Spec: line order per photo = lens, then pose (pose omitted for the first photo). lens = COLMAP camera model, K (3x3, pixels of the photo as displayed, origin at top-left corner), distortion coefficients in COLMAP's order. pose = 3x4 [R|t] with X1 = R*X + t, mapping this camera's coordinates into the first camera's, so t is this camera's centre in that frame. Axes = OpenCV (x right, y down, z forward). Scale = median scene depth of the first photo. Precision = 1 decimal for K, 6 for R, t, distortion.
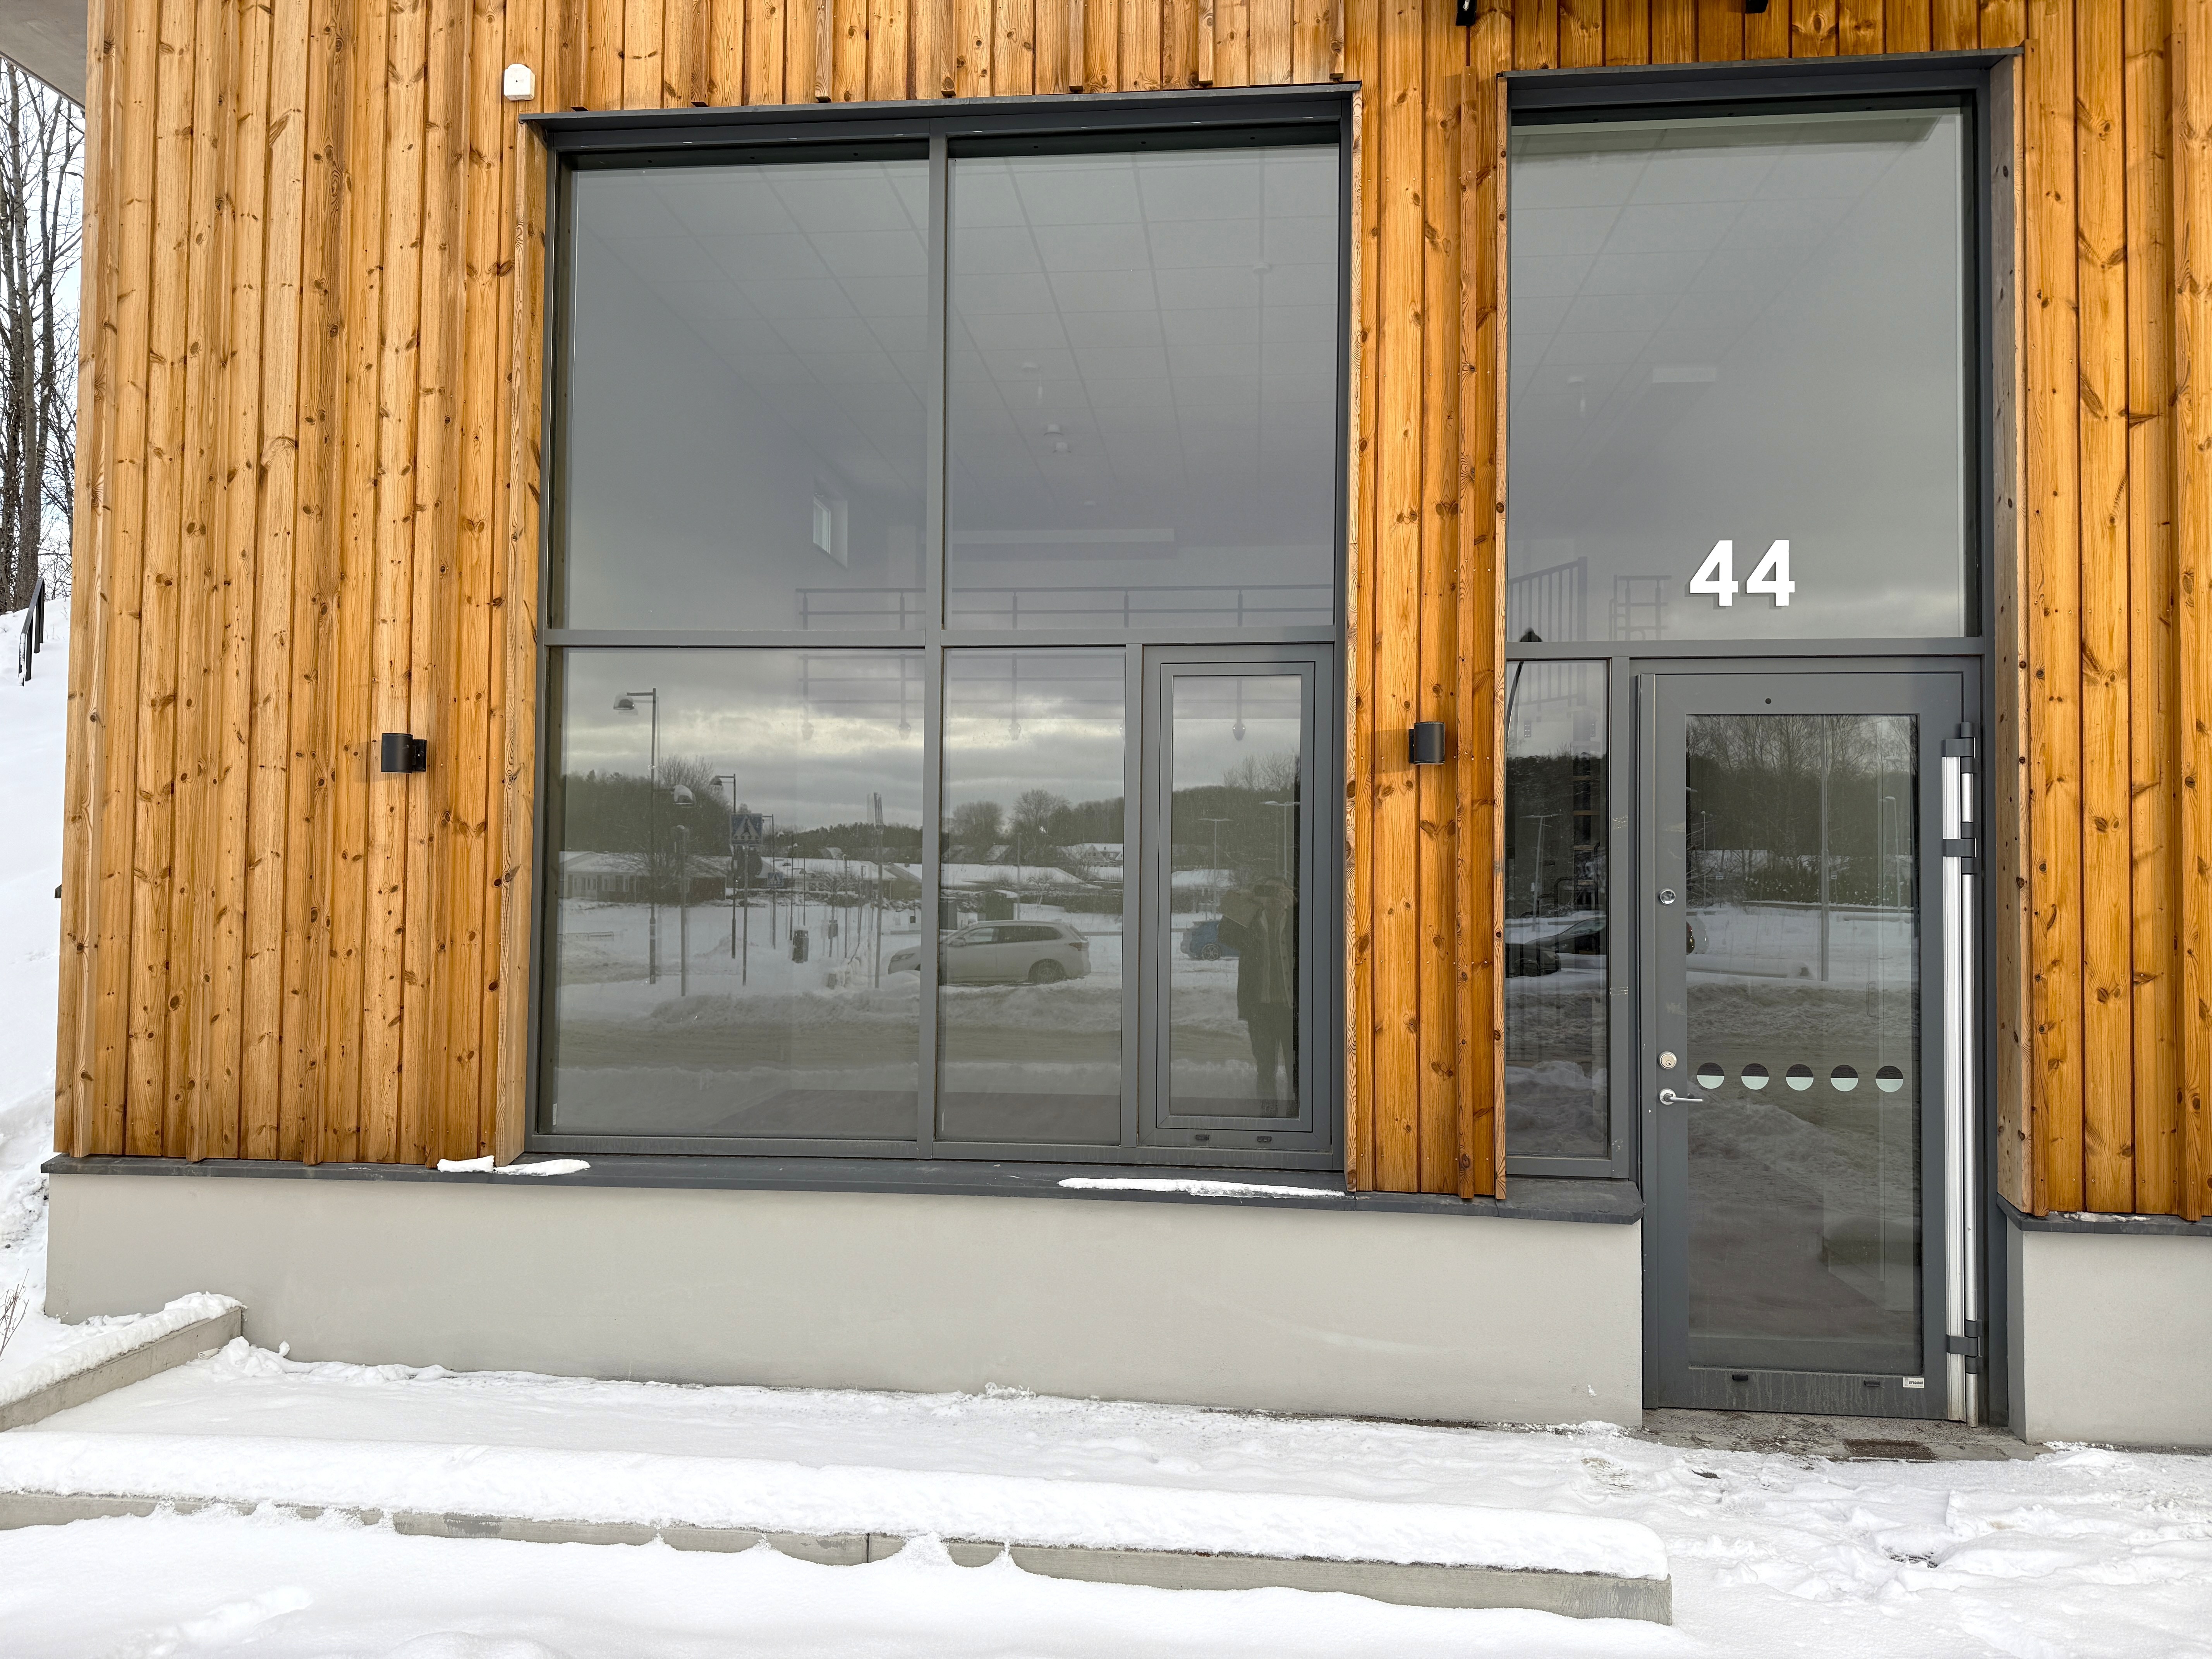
lens RADIAL K [[1557.3, 0, 1105.9], [0, 1557.3, 842.7], [0, 0, 1]] dist [0.011097, -0.020623]
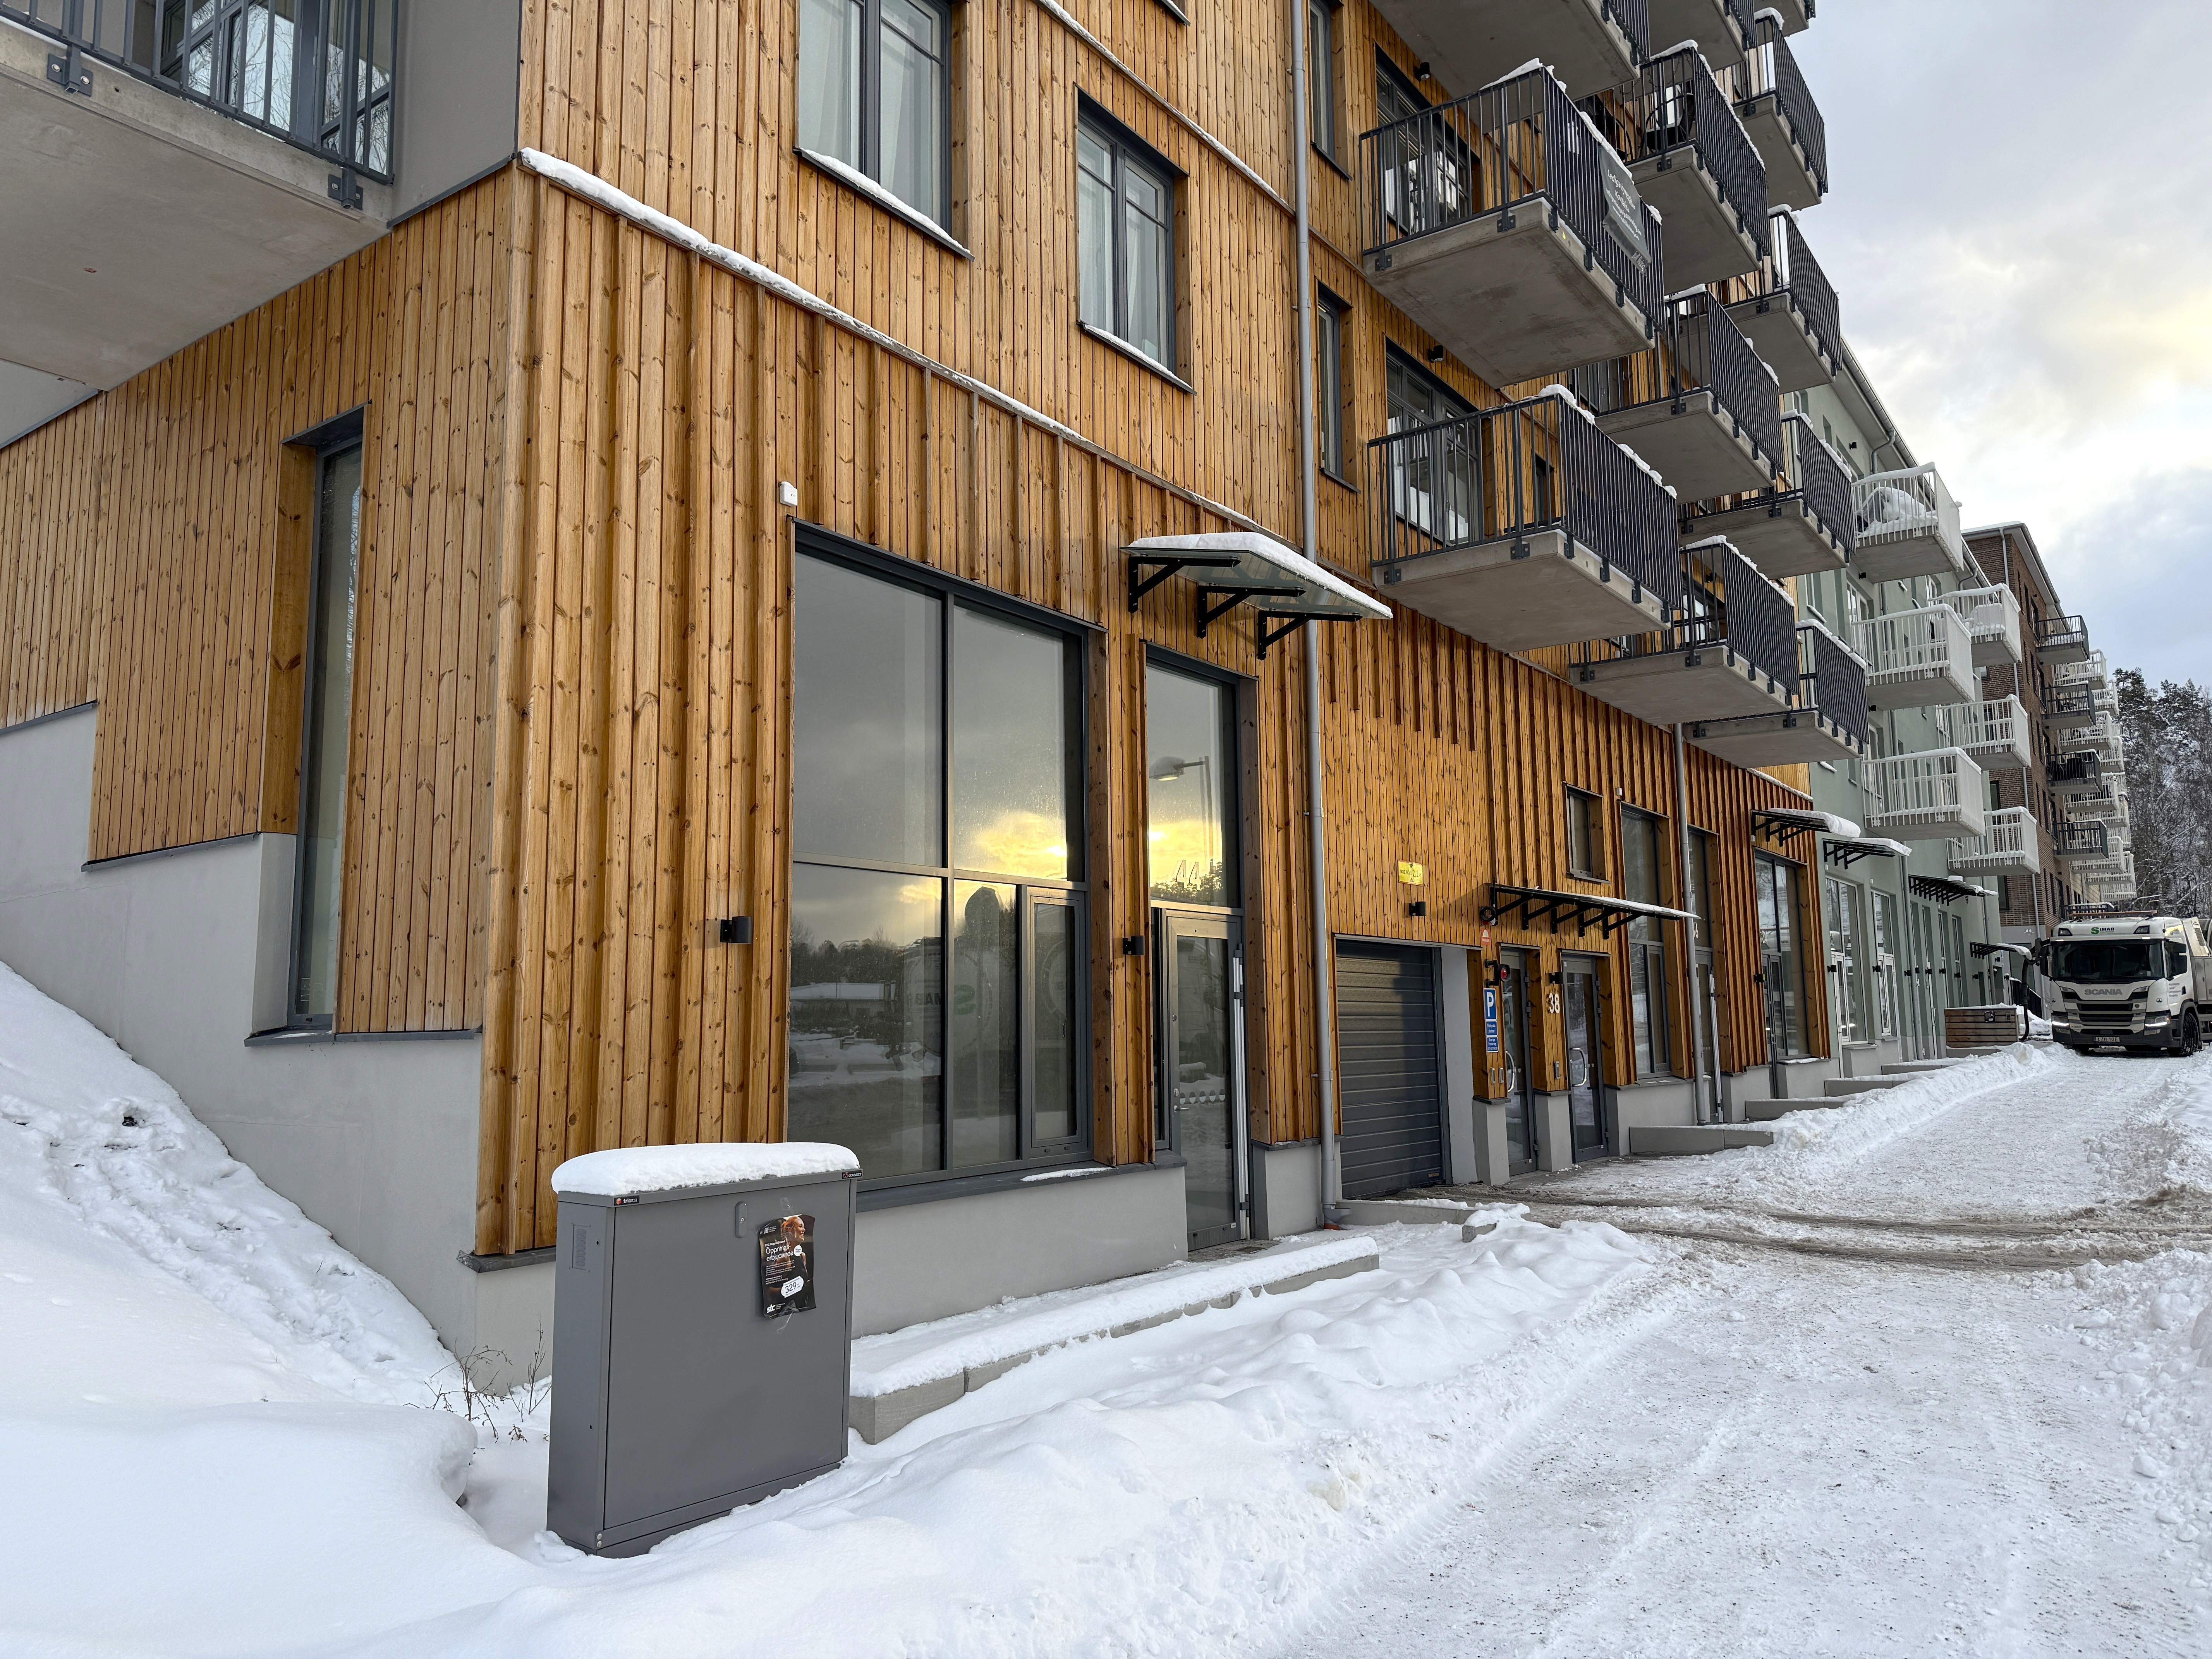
lens RADIAL K [[1557.3, 0, 1104.3], [0, 1557.3, 828.6], [0, 0, 1]] dist [0.011097, -0.020623]
pose [[0.491775, 0.092999, 0.865741, -1.509539], [-0.005041, 0.994567, -0.103974, -0.002548], [-0.870708, 0.046768, 0.489572, -0.006458]]
